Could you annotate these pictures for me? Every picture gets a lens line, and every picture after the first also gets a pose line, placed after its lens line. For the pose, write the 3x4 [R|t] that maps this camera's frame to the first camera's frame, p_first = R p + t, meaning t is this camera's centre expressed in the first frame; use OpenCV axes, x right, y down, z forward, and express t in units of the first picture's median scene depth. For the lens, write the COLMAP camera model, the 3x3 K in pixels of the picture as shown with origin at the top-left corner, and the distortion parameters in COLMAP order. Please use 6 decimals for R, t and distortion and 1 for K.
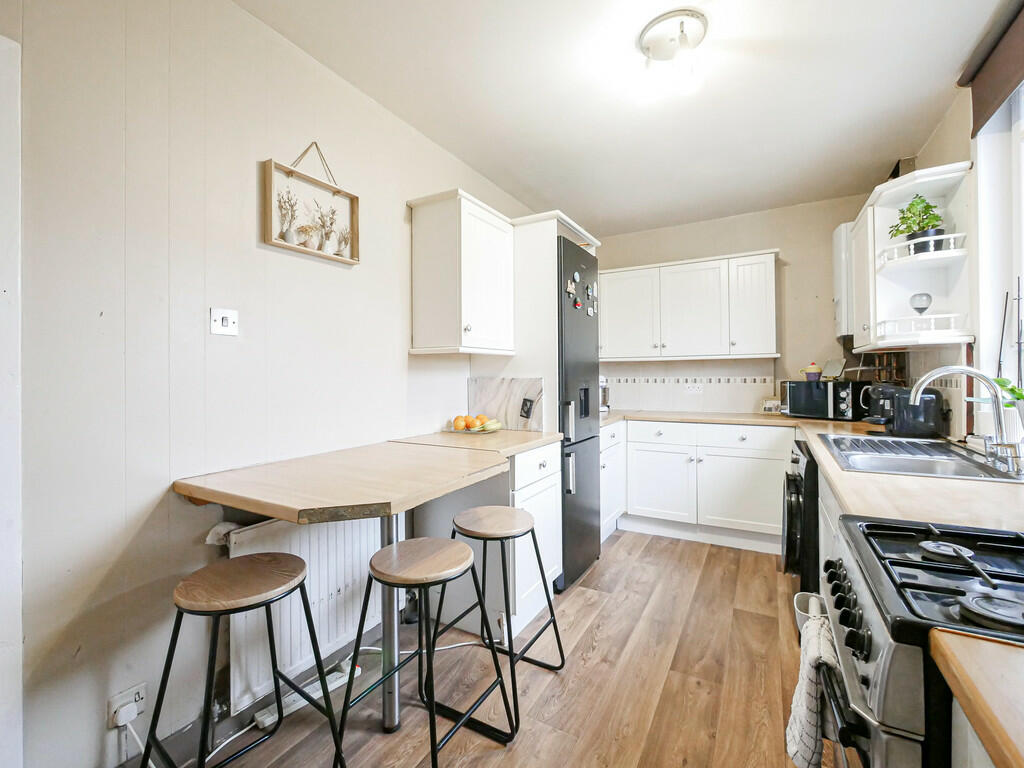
lens RADIAL K [[437.2, 0, 512.9], [0, 437.2, 377.7], [0, 0, 1]] dist [-0.011259, -0.000309]
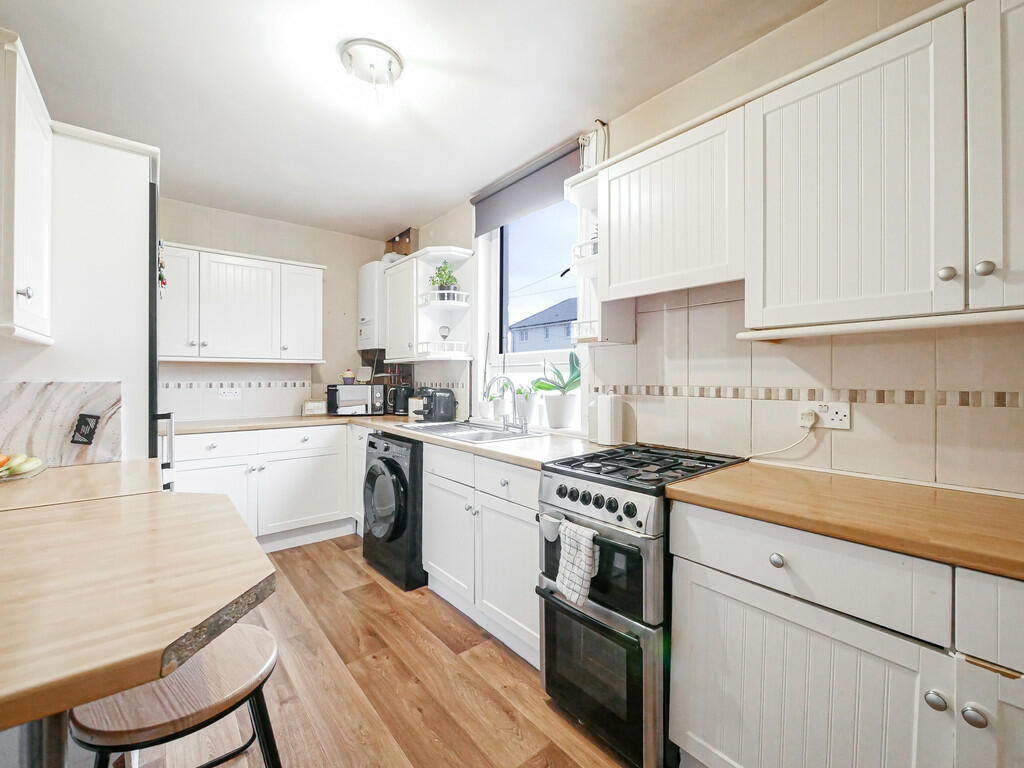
lens RADIAL K [[437.2, 0, 509.6], [0, 437.2, 383.4], [0, 0, 1]] dist [-0.011259, -0.000309]
pose [[0.364181, -0.002459, 0.931325, -0.360089], [-0.000486, 0.999996, 0.002830, 0.000976], [-0.931328, -0.001483, 0.364178, 0.207129]]
